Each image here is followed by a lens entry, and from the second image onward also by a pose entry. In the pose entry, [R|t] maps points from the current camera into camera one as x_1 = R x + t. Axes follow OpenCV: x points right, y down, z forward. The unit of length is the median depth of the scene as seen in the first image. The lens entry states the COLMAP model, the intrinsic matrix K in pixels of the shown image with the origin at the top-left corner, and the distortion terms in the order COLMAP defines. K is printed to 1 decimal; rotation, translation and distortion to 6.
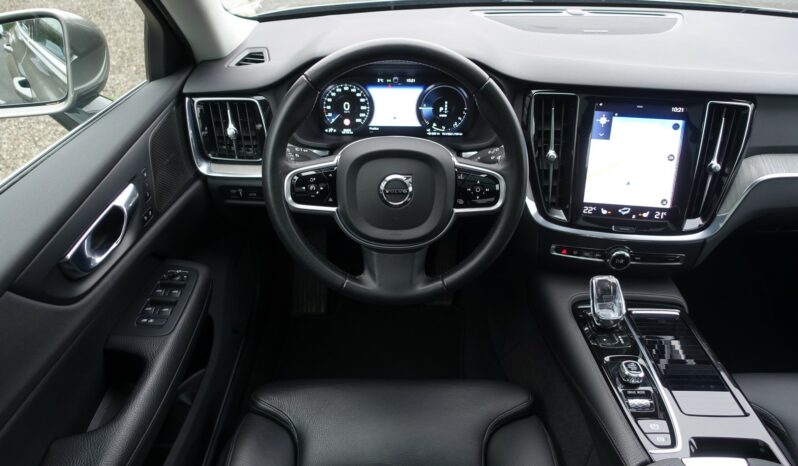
lens RADIAL K [[555.0, 0, 393.4], [0, 555.0, 234.8], [0, 0, 1]] dist [-0.033211, 0.007818]
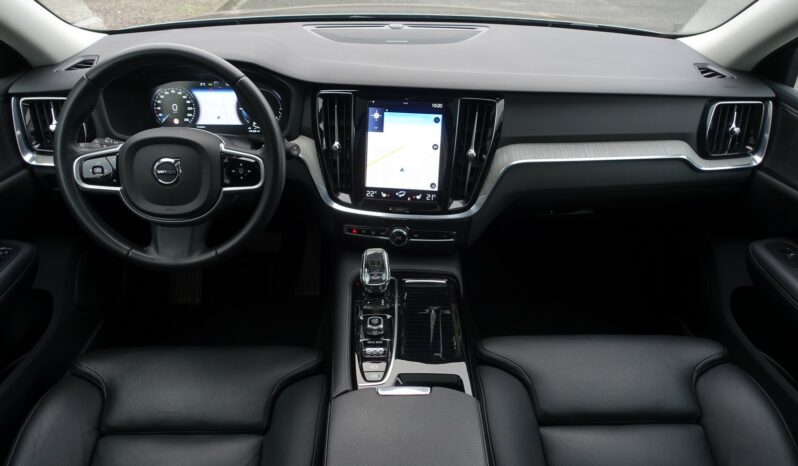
lens RADIAL K [[555.0, 0, 403.2], [0, 555.0, 234.4], [0, 0, 1]] dist [-0.033211, 0.007818]
pose [[0.999116, -0.008459, 0.041171, 0.385093], [0.009940, 0.999306, -0.035900, 0.084820], [-0.040838, 0.036278, 0.998507, -0.157783]]
